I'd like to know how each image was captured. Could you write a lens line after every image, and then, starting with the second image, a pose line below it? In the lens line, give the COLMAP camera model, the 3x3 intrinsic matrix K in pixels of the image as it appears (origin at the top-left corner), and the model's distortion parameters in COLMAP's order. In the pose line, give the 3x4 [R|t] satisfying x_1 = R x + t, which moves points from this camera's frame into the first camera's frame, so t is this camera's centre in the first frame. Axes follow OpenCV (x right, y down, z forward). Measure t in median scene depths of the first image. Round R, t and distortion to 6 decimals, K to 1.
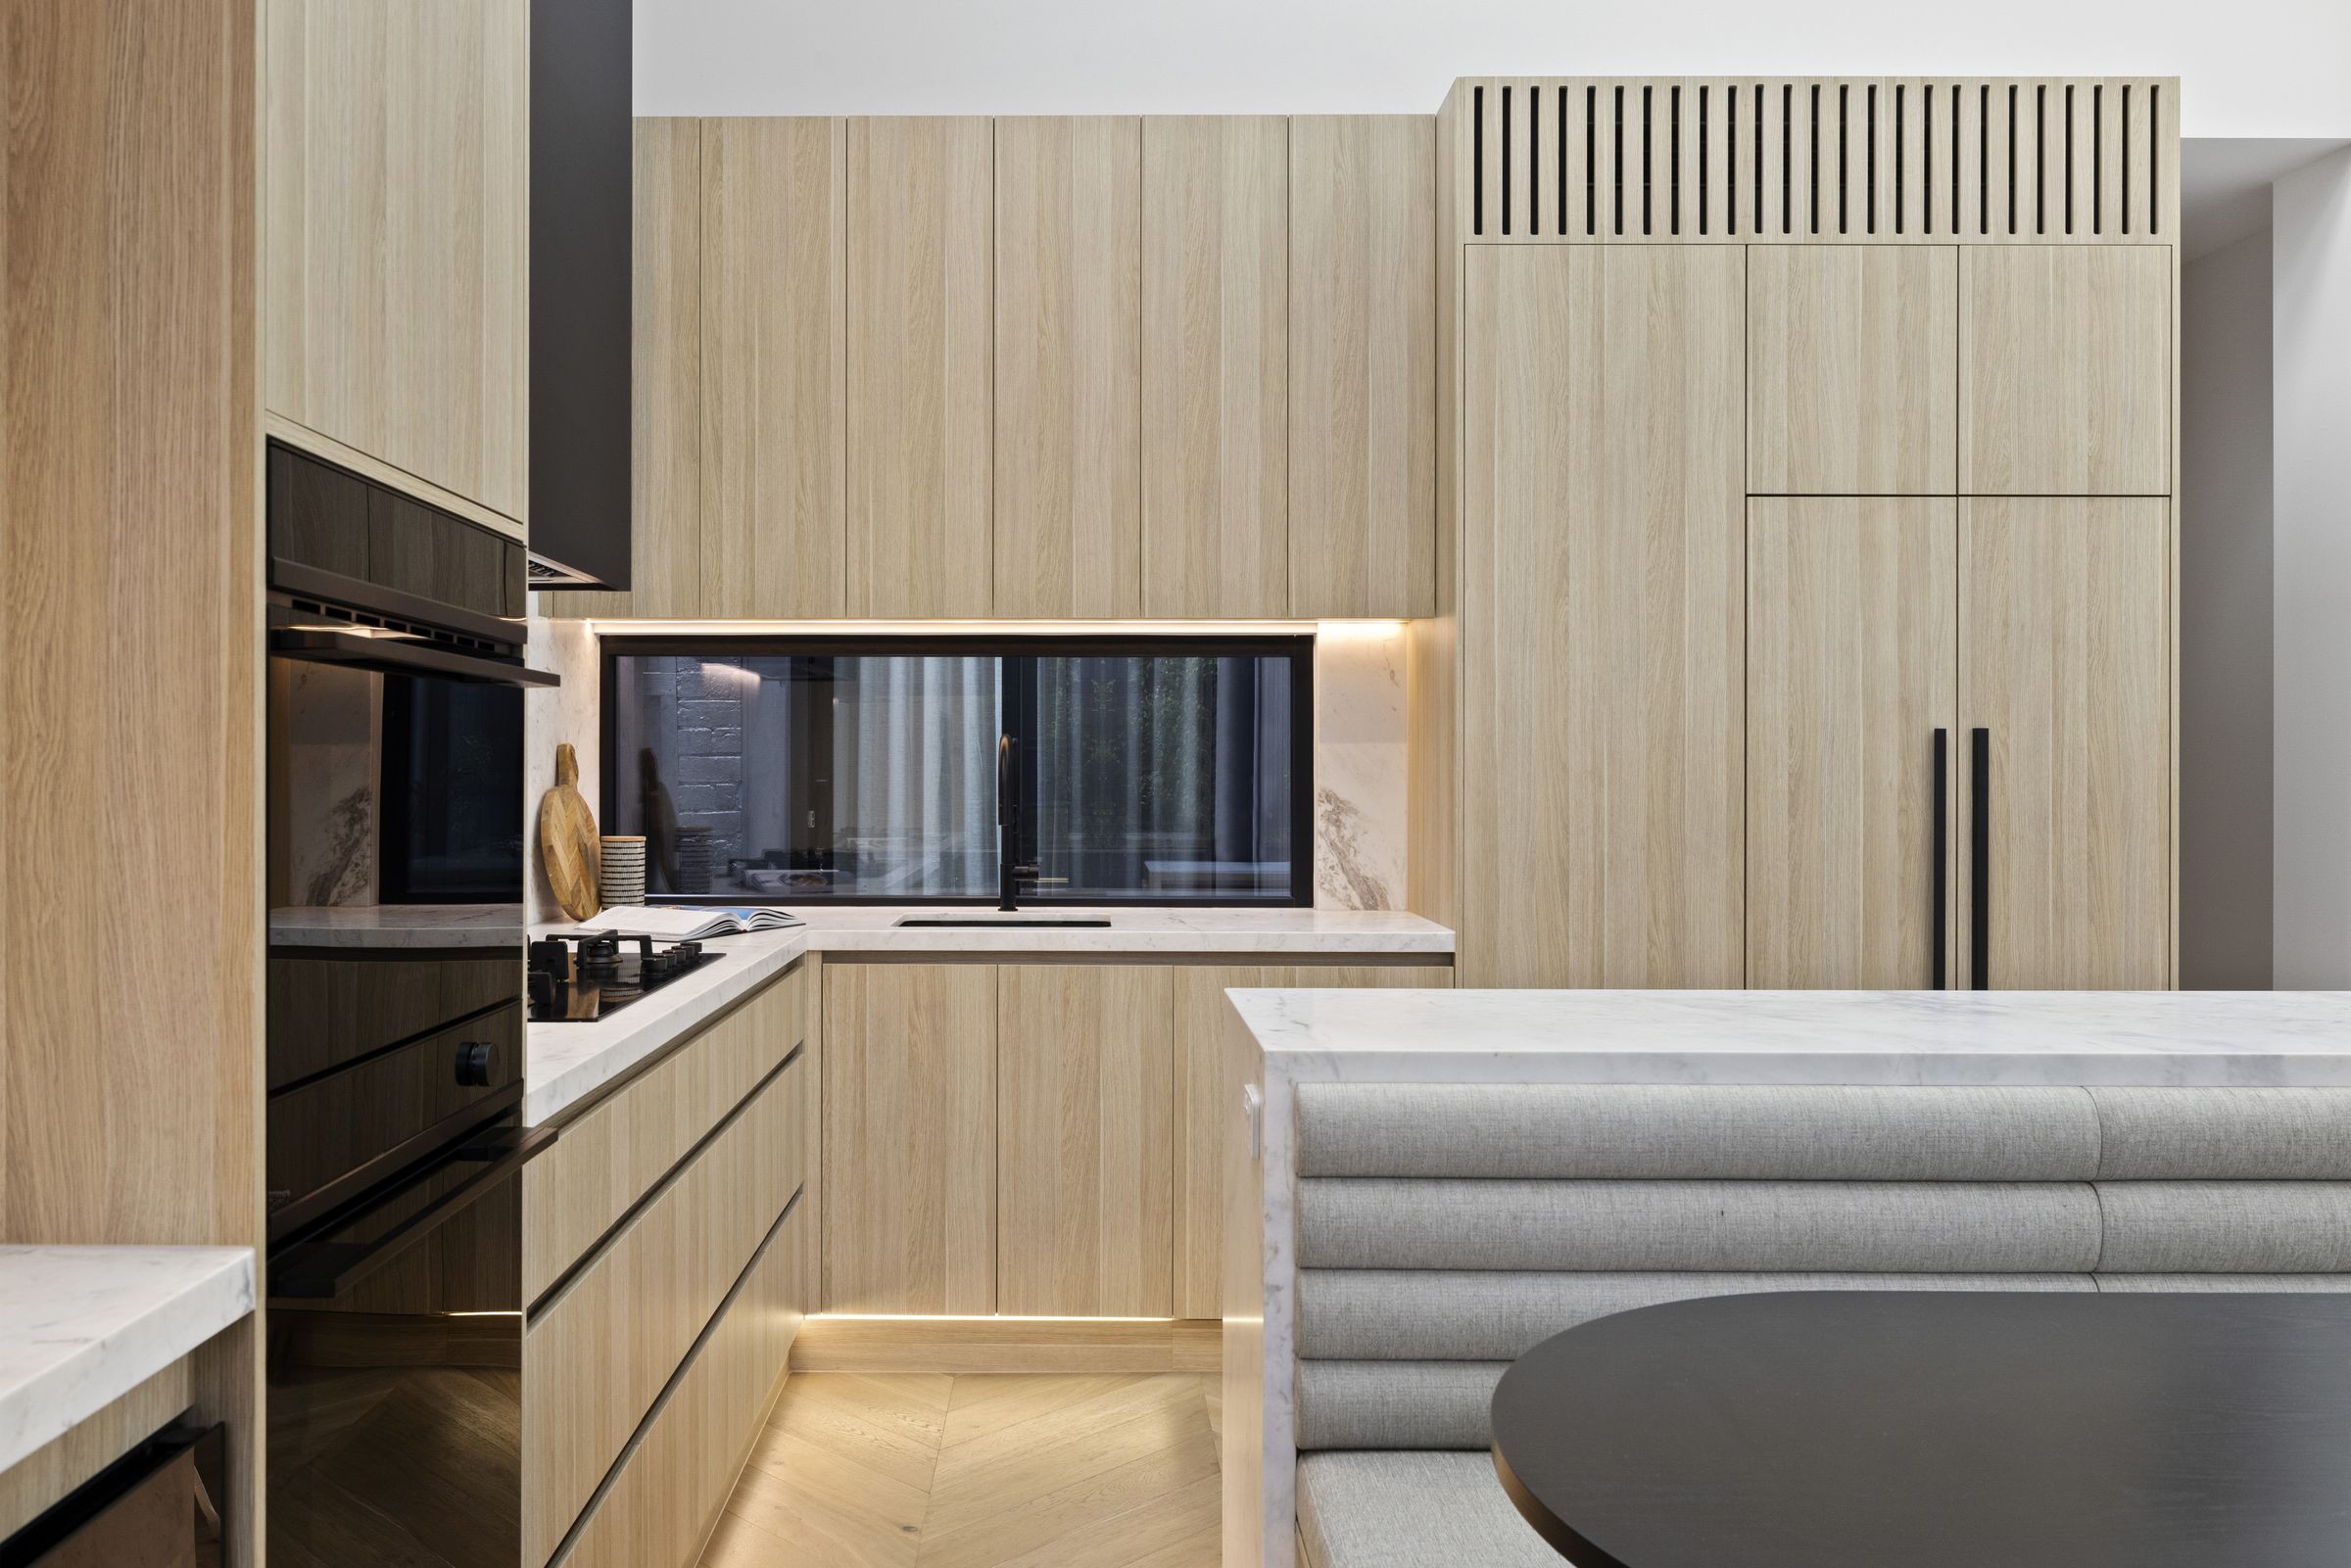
lens RADIAL K [[1945.5, 0, 1099.6], [0, 1945.5, 771.9], [0, 0, 1]] dist [0.030751, -0.028616]
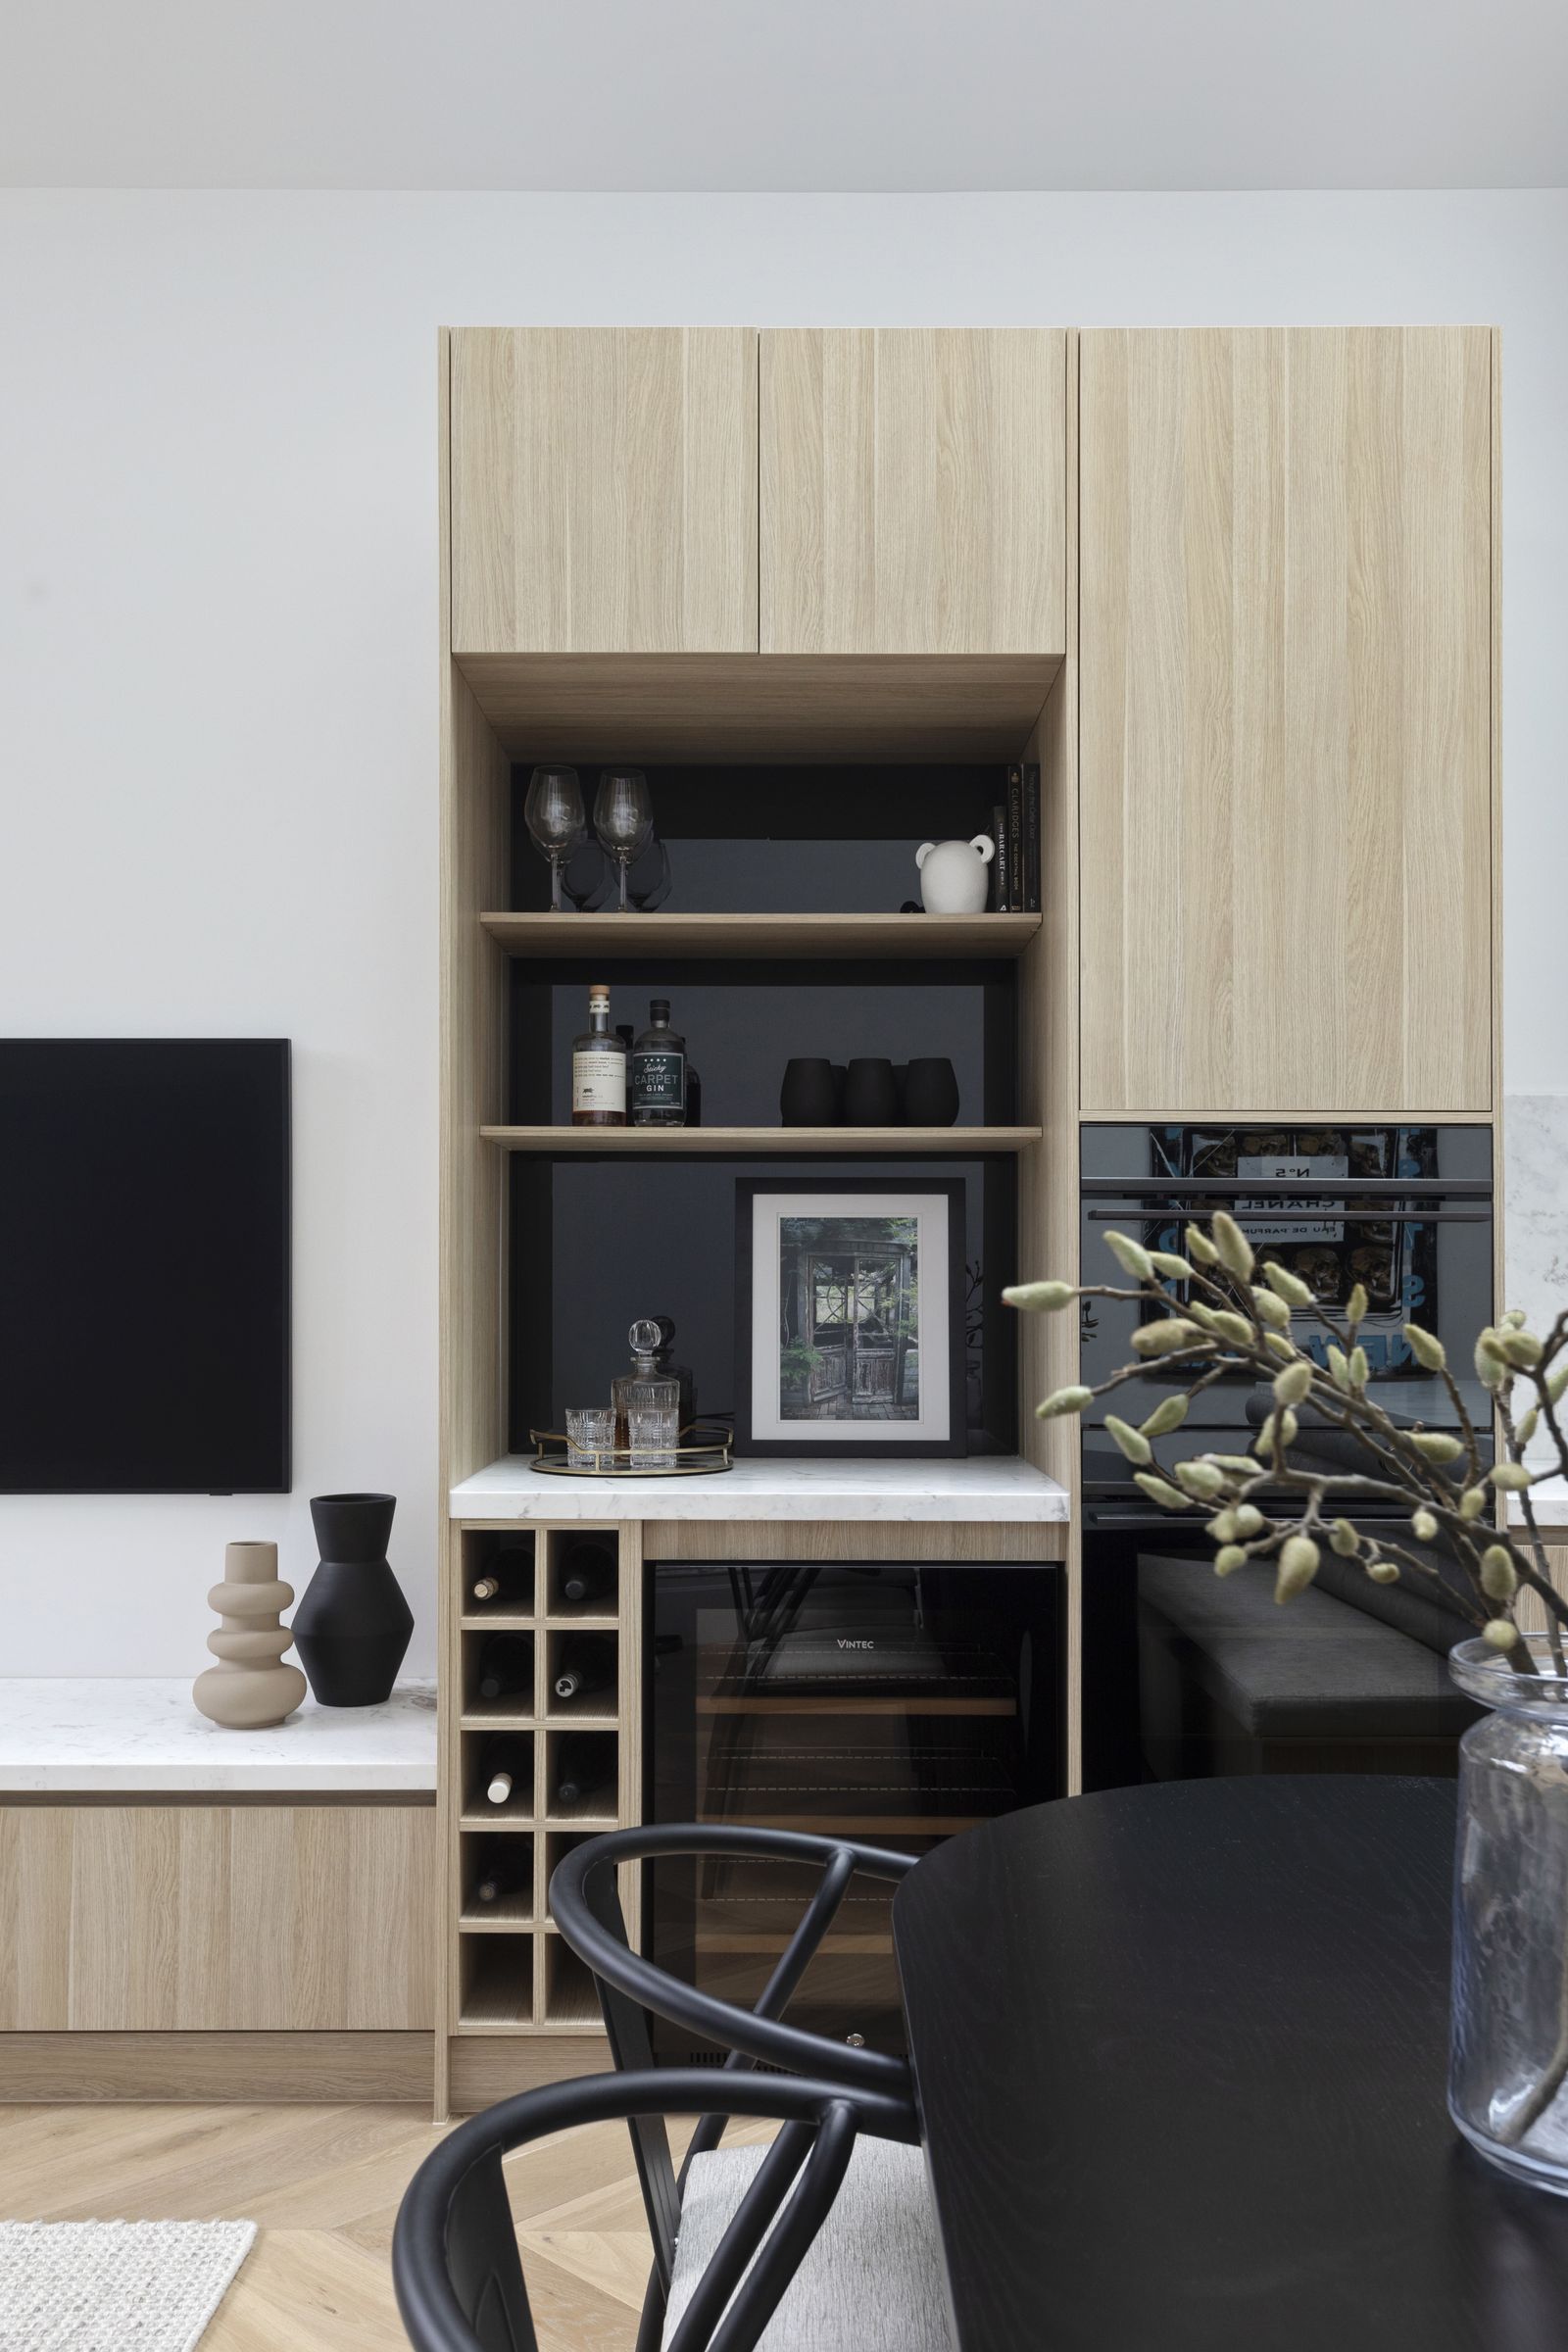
lens RADIAL K [[1946.5, 0, 700.9], [0, 1946.5, 1224.1], [0, 0, 1]] dist [0.030751, -0.028616]
pose [[-0.049828, -0.029174, -0.998332, 0.591472], [-0.002786, 0.999573, -0.029072, 0.001882], [0.998754, 0.001333, -0.049888, 0.230731]]
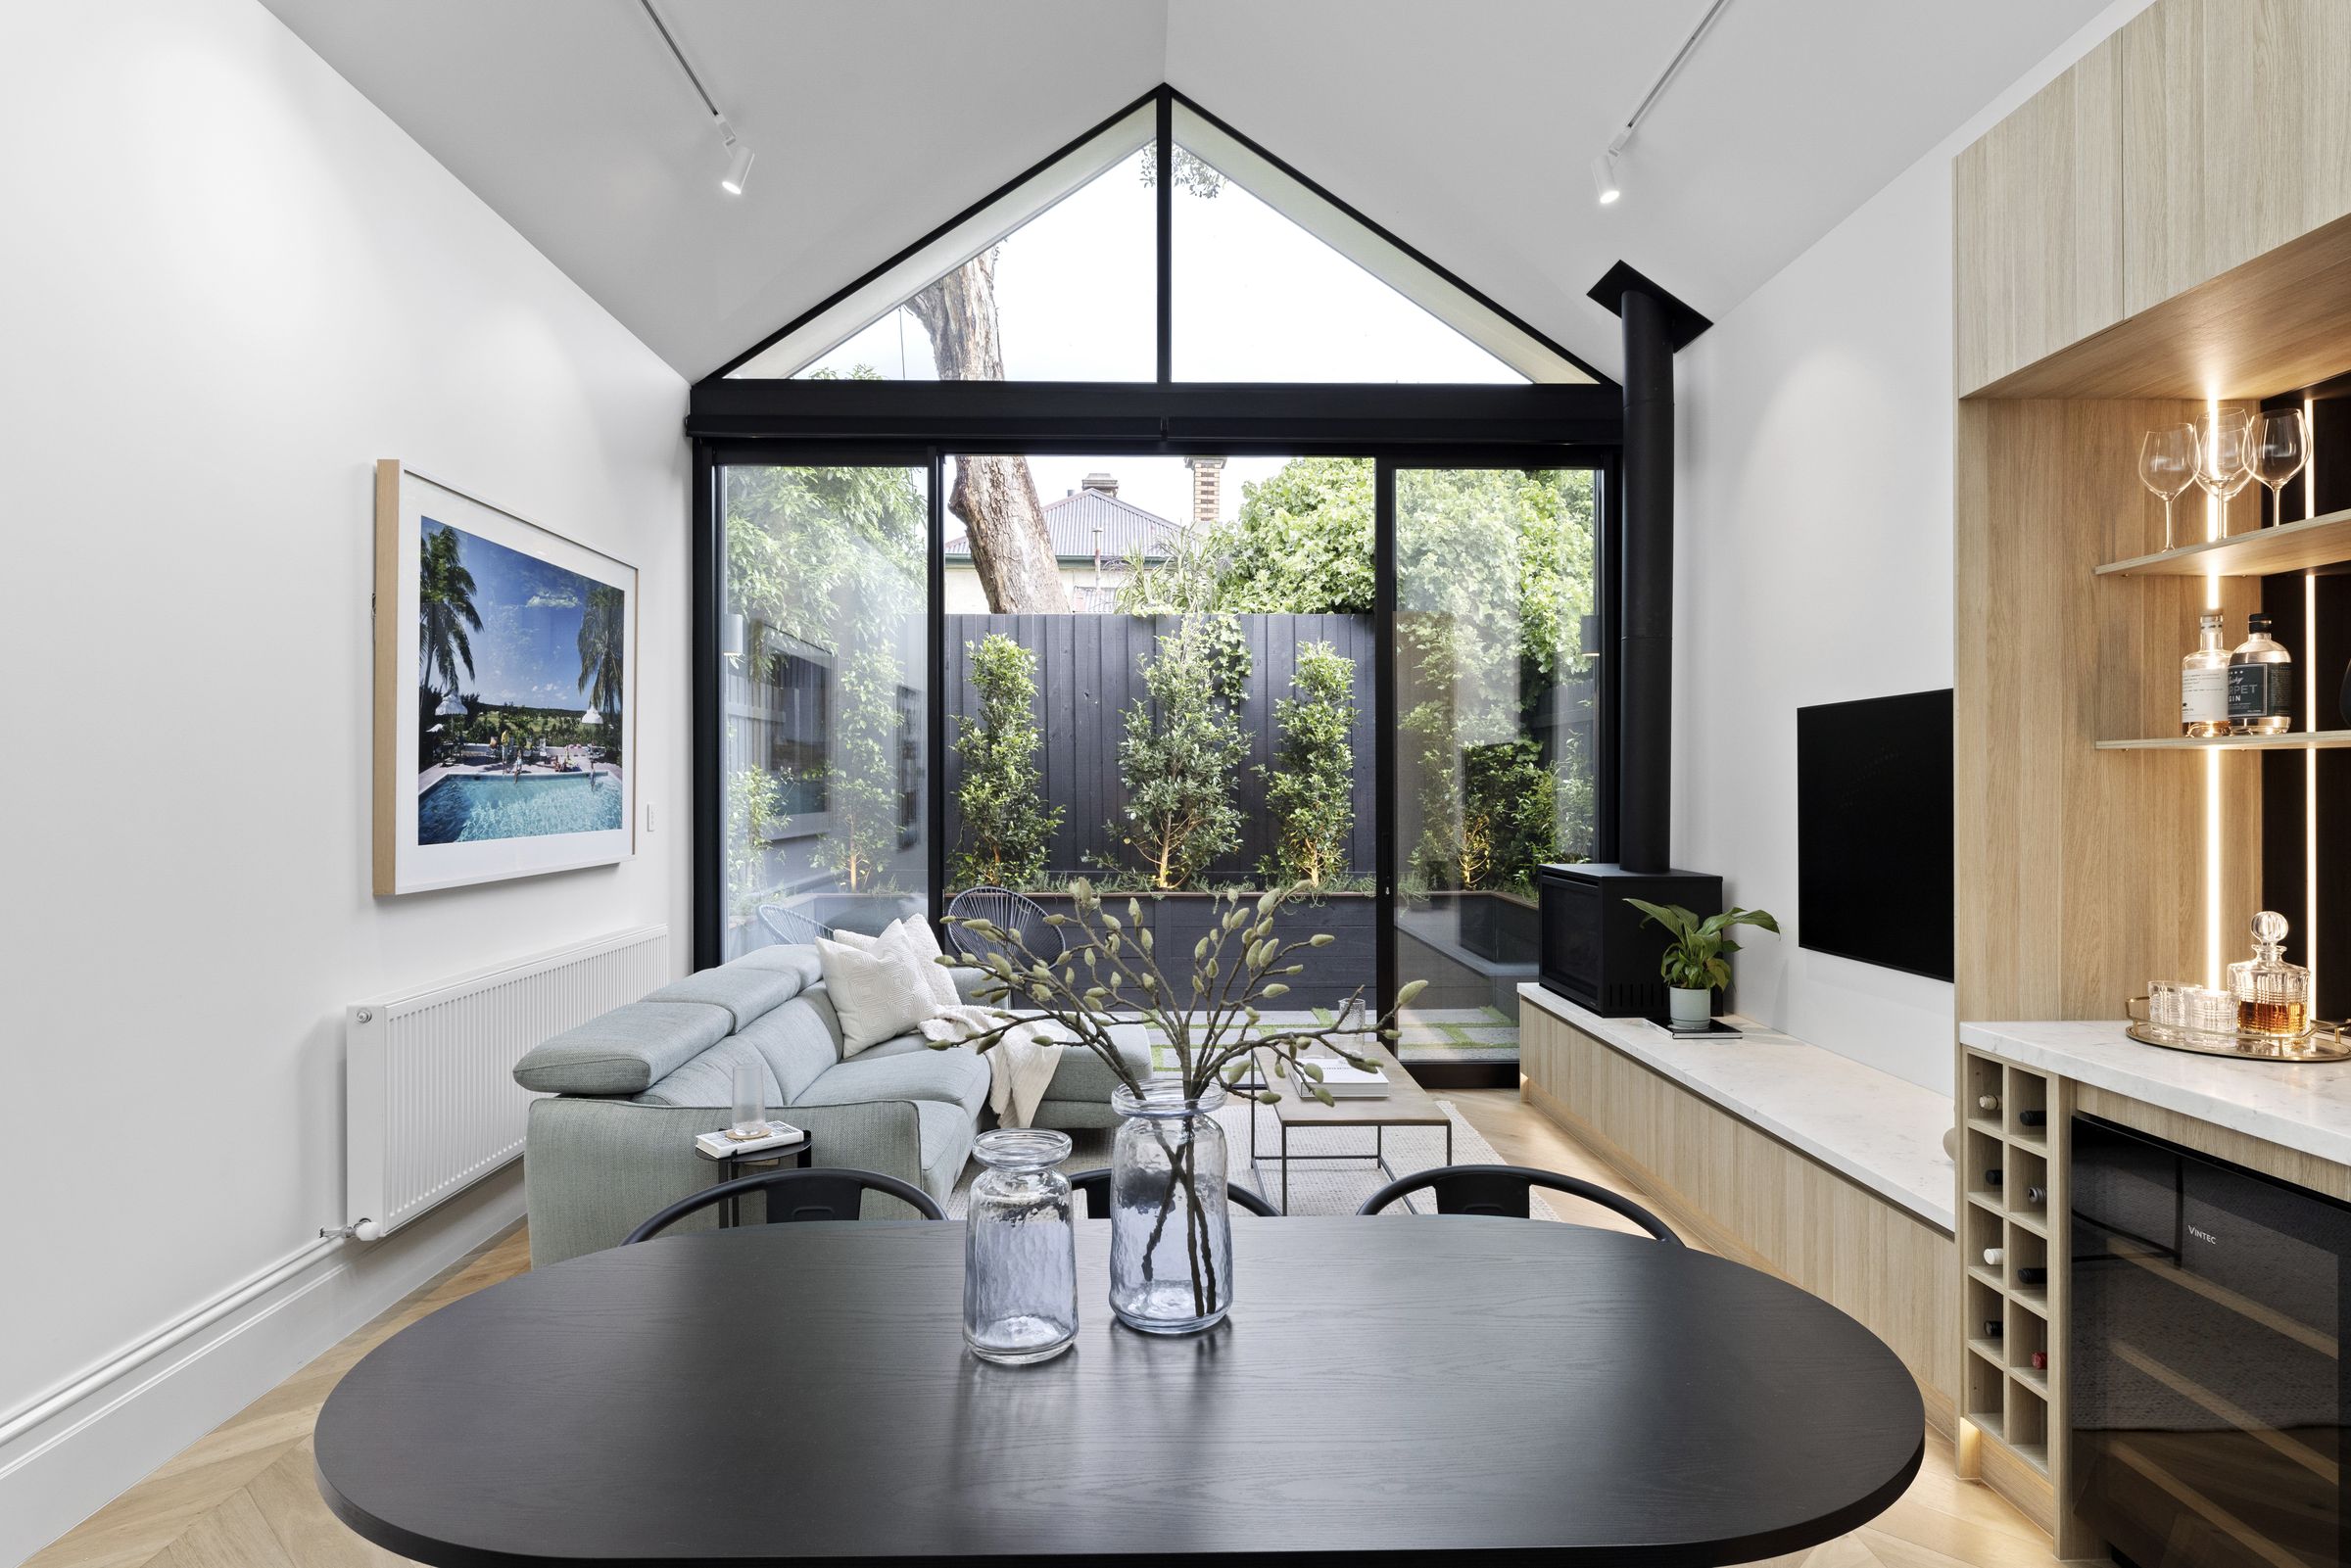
lens RADIAL K [[1298.1, 0, 1153.7], [0, 1298.1, 788.6], [0, 0, 1]] dist [0.001990, -0.001431]
pose [[-0.999756, 0.002213, 0.021997, 0.256057], [0.002224, 0.999997, 0.000514, -0.039271], [-0.021996, 0.000562, -0.999758, 0.774114]]
